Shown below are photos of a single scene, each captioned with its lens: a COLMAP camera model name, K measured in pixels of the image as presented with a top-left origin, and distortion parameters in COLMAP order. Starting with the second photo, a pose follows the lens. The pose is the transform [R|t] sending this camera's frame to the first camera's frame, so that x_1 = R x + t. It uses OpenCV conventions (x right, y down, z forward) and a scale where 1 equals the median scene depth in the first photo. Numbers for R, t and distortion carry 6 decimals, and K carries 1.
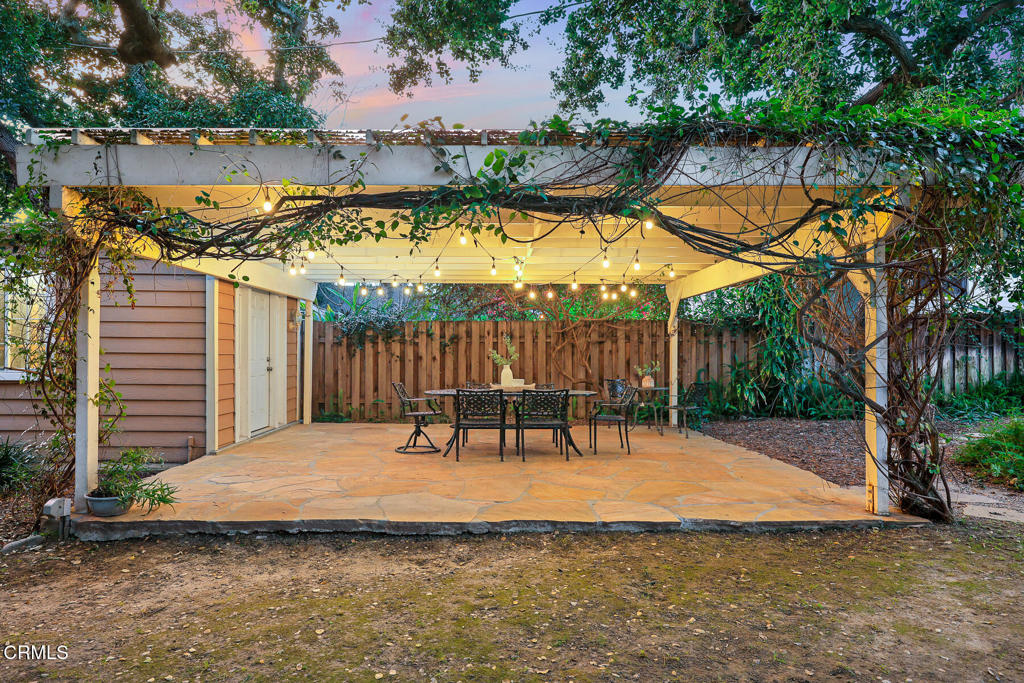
lens RADIAL K [[611.5, 0, 511.0], [0, 611.5, 343.9], [0, 0, 1]] dist [0.002275, 0.000936]
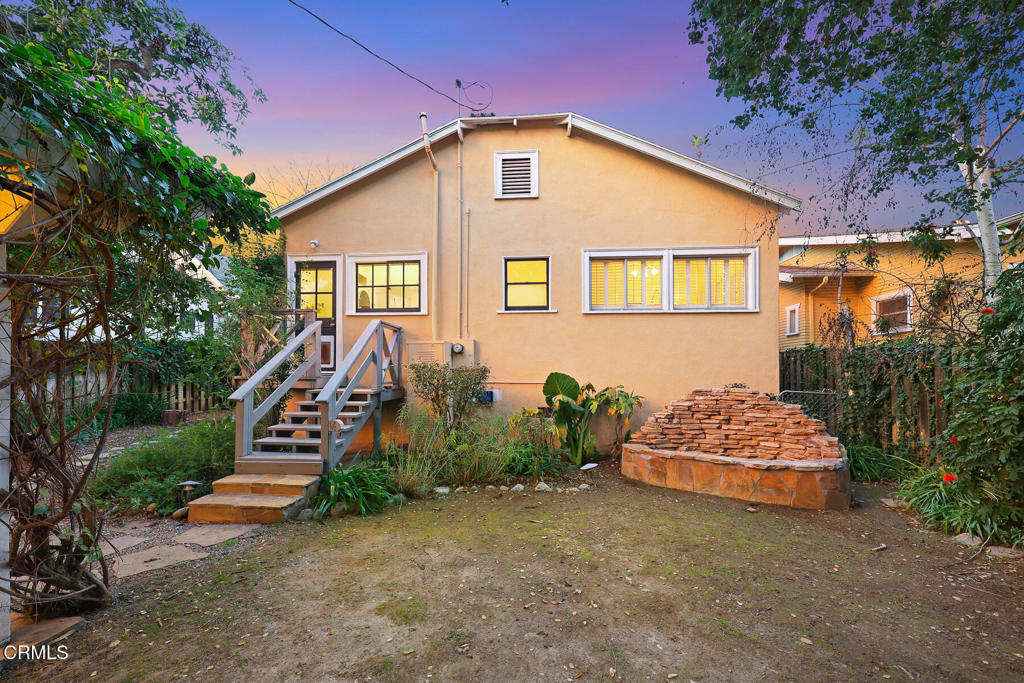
lens RADIAL K [[433.5, 0, 538.3], [0, 433.5, 368.6], [0, 0, 1]] dist [-0.001100, -0.000110]
pose [[0.093310, 0.000191, 0.995637, 0.183999], [-0.008494, 0.999964, 0.000604, -0.032695], [-0.995601, -0.008514, 0.093308, 0.360779]]
